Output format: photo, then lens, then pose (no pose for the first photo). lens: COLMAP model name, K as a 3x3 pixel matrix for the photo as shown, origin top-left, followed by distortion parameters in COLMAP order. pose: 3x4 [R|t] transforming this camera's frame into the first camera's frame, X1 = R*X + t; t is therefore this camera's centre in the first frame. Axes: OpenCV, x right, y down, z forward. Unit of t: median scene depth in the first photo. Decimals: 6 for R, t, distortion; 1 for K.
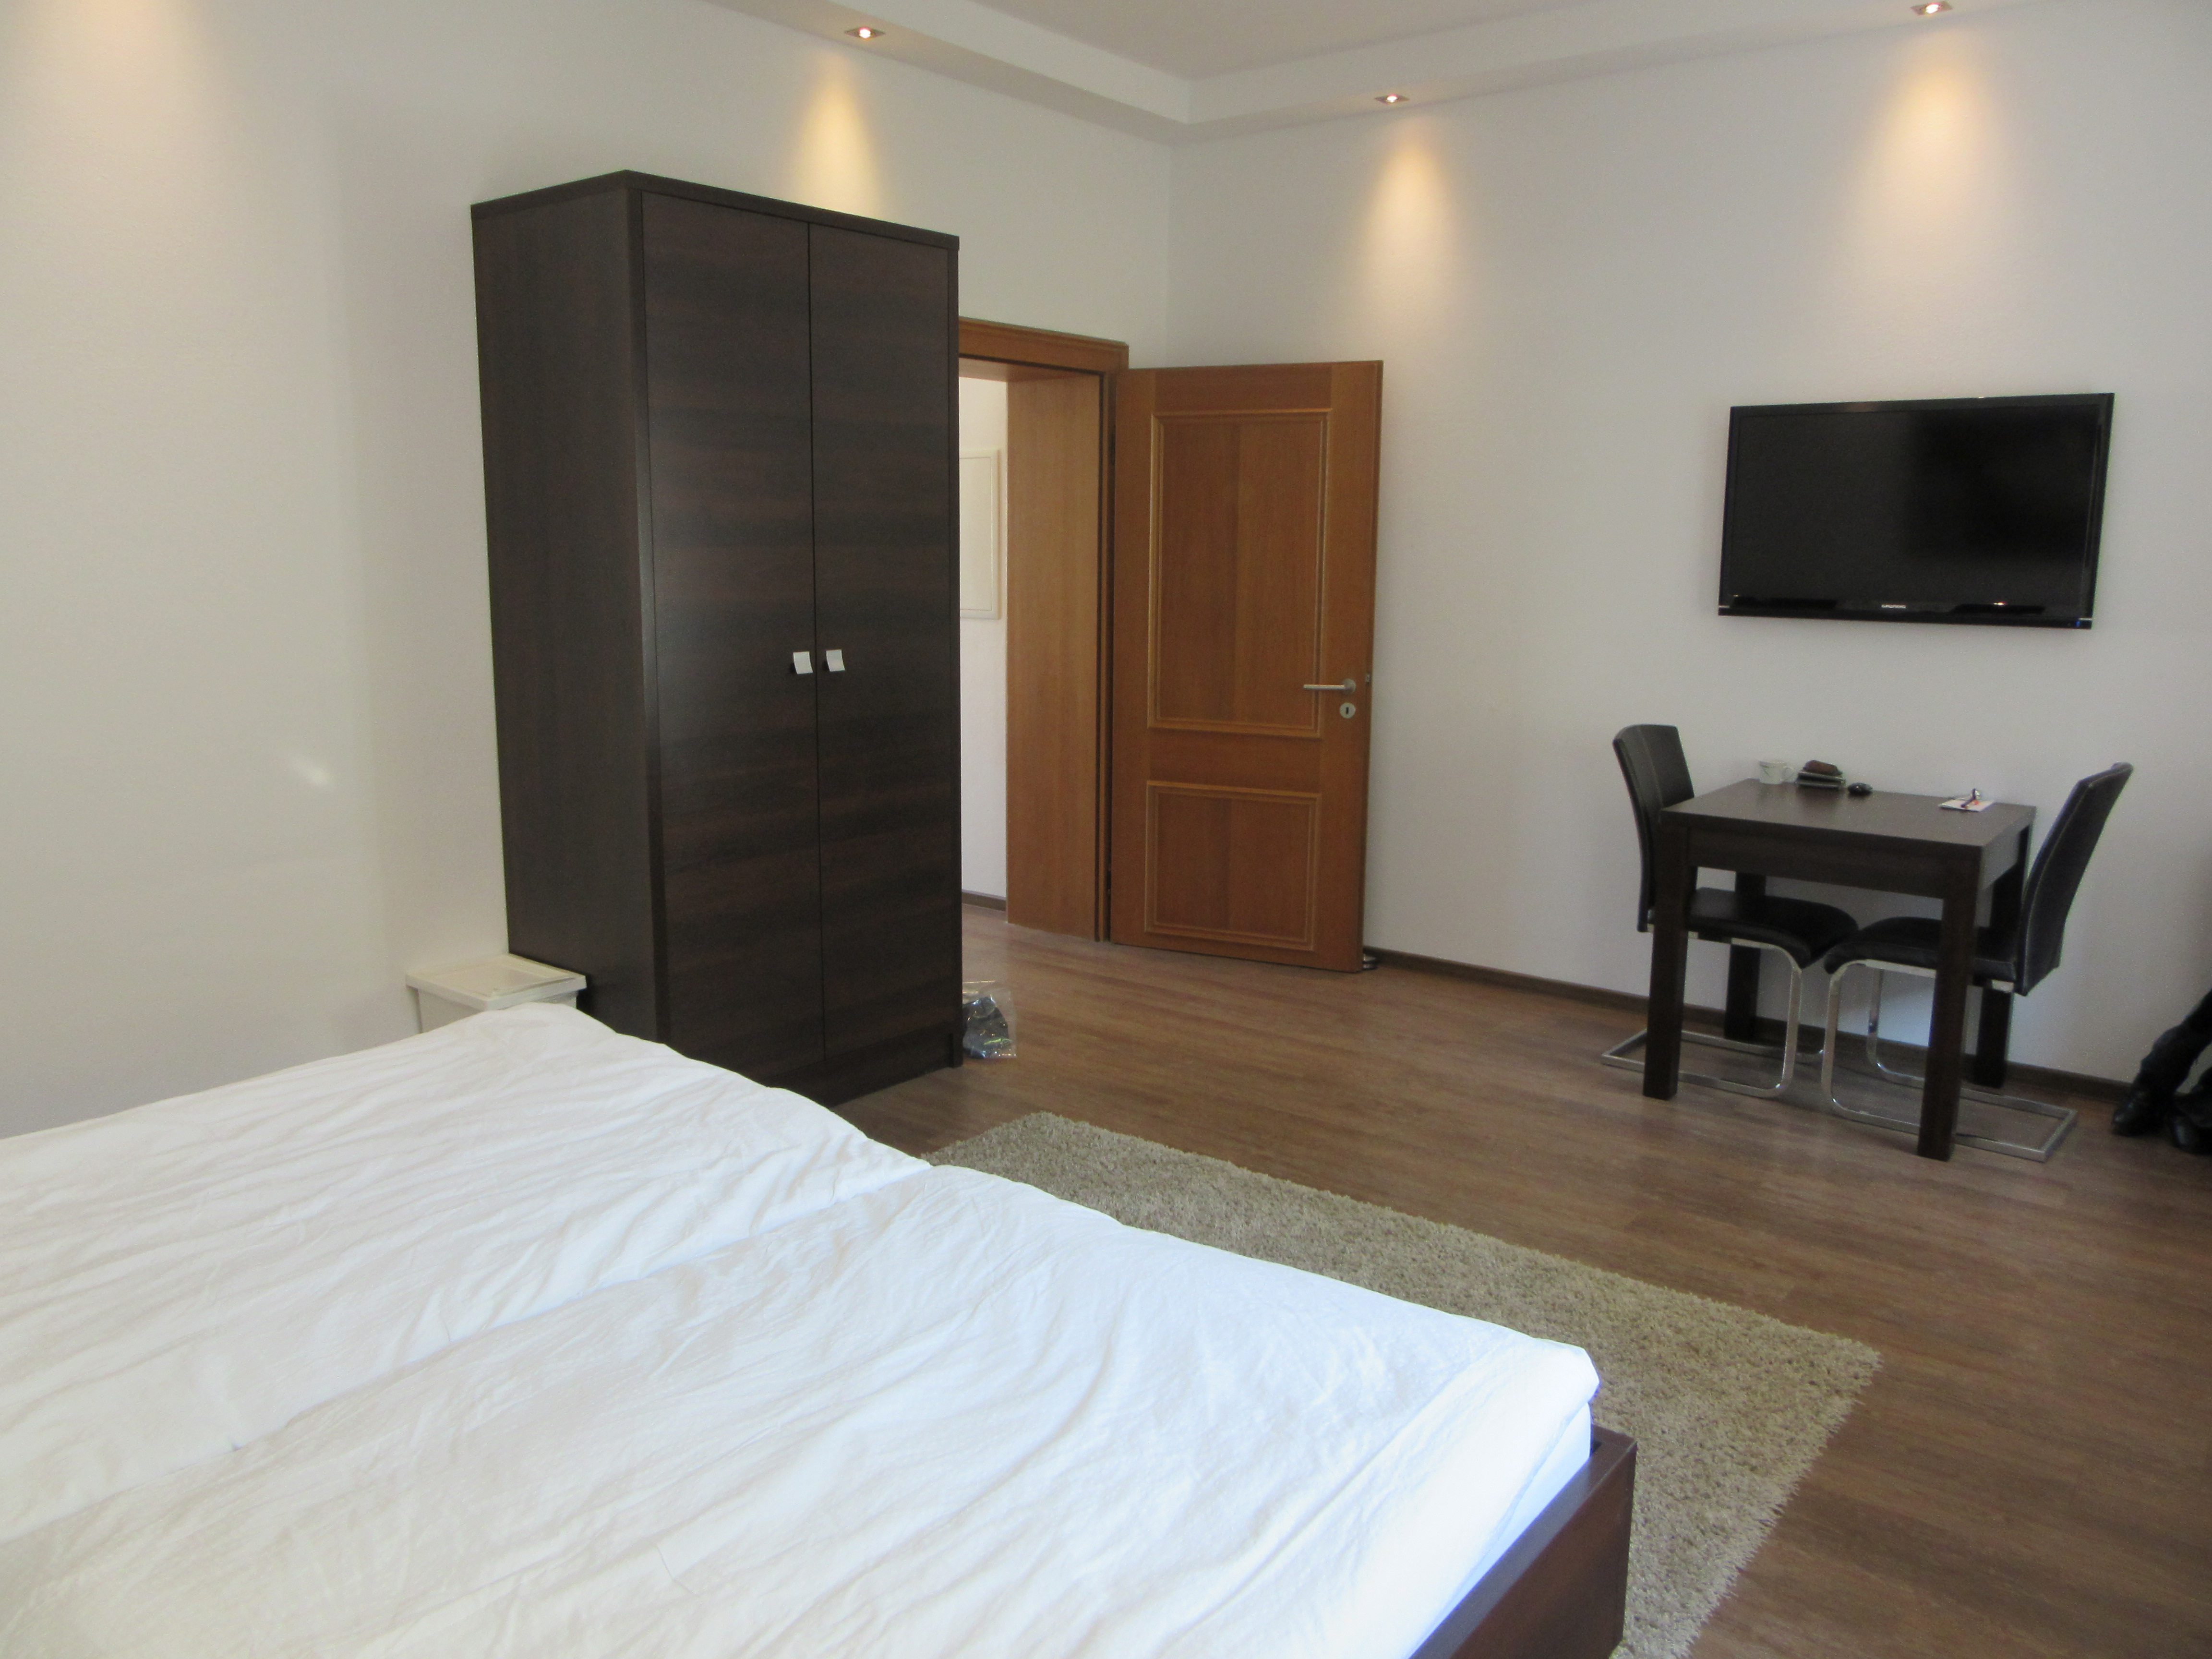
lens RADIAL K [[1641.4, 0, 1098.5], [0, 1641.4, 802.1], [0, 0, 1]] dist [-0.030971, 0.011280]
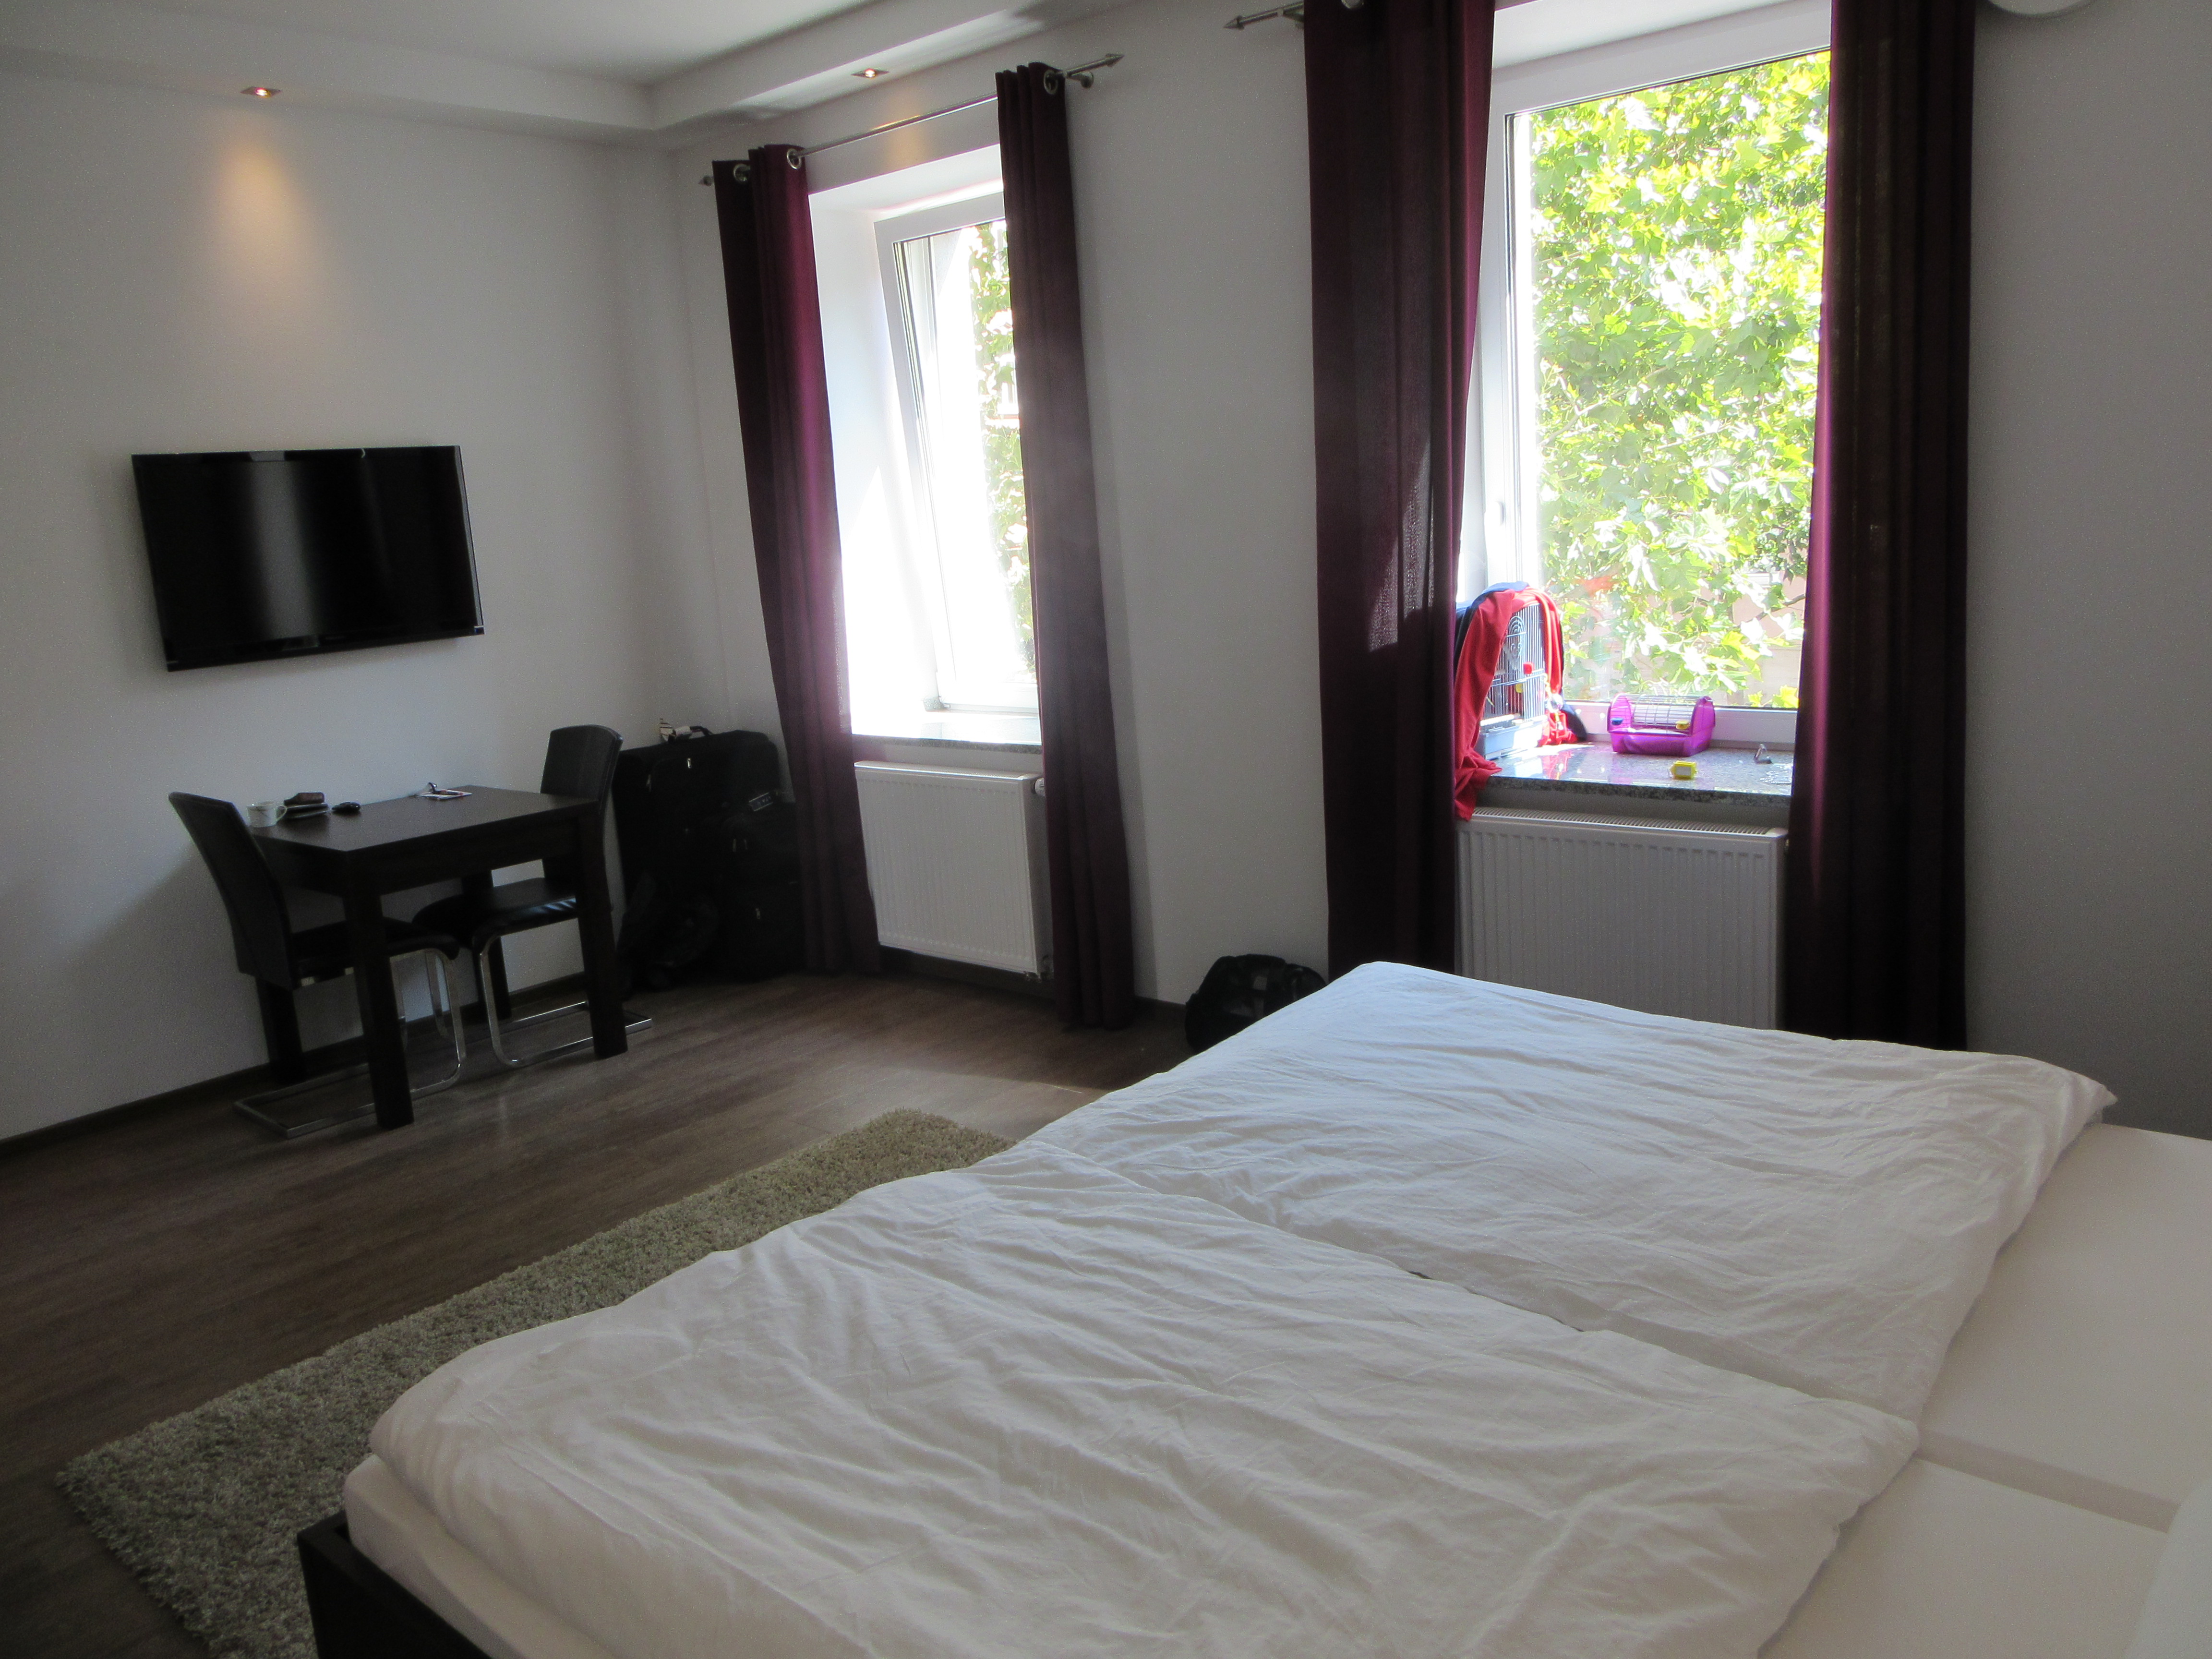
lens RADIAL K [[1641.4, 0, 1098.5], [0, 1641.4, 802.1], [0, 0, 1]] dist [-0.030971, 0.011280]
pose [[0.050672, -0.192626, 0.979963, -0.604230], [0.231717, 0.956716, 0.176074, -0.092179], [-0.971462, 0.218152, 0.093113, 0.443240]]
